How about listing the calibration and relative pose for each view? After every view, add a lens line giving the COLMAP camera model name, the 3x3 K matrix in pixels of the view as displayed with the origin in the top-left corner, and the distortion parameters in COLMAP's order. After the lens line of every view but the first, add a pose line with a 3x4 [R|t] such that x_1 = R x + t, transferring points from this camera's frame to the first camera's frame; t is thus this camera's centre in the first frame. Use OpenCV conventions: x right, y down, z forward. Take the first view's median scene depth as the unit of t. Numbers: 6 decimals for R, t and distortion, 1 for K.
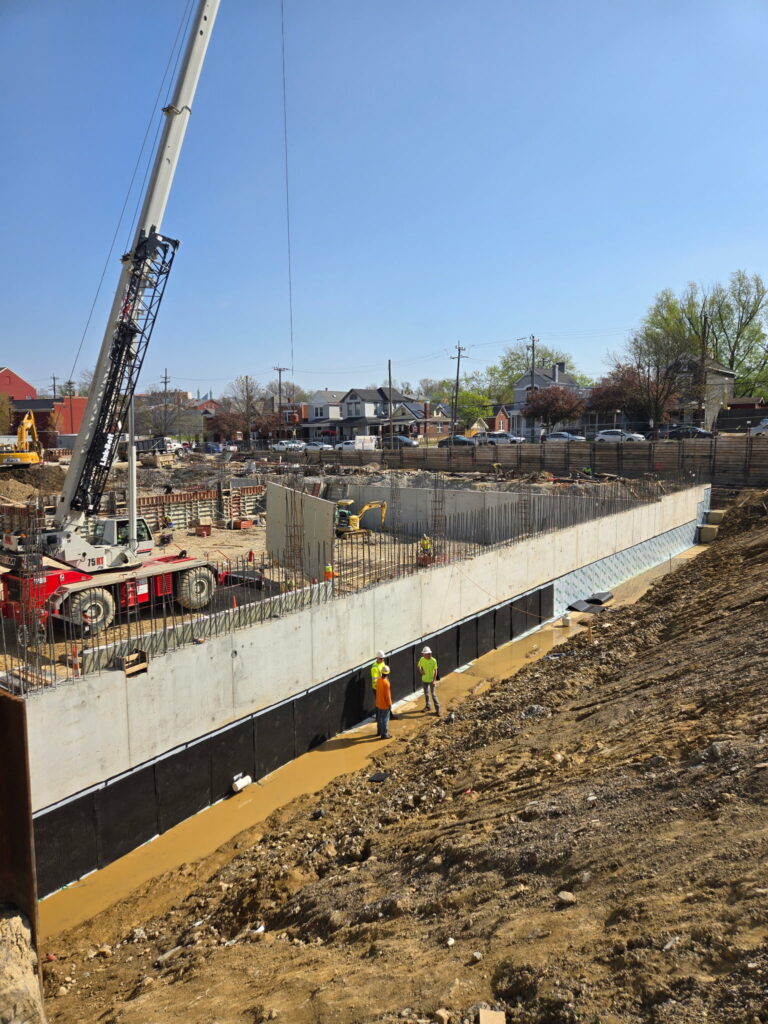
lens RADIAL K [[688.7, 0, 396.6], [0, 688.7, 518.0], [0, 0, 1]] dist [0.095545, -0.083288]
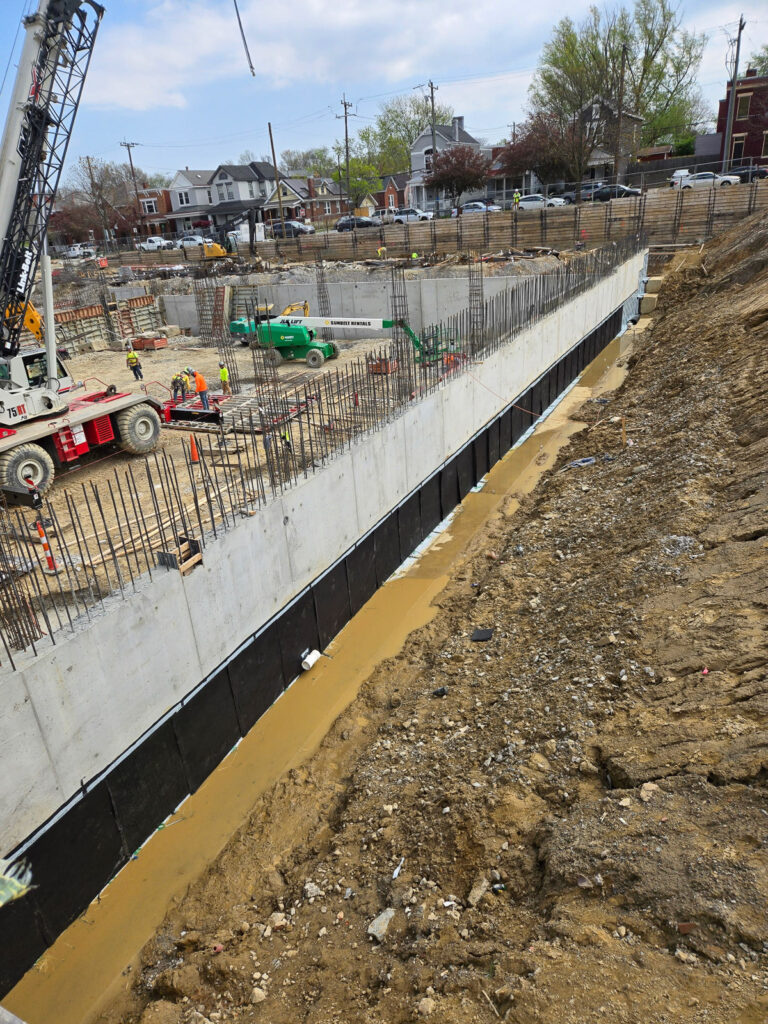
lens RADIAL K [[688.7, 0, 396.6], [0, 688.7, 518.0], [0, 0, 1]] dist [0.095545, -0.083288]
pose [[0.982742, -0.133200, 0.128357, -0.103286], [0.091557, 0.953194, 0.288165, -0.011786], [-0.160733, -0.271440, 0.948939, 0.111599]]
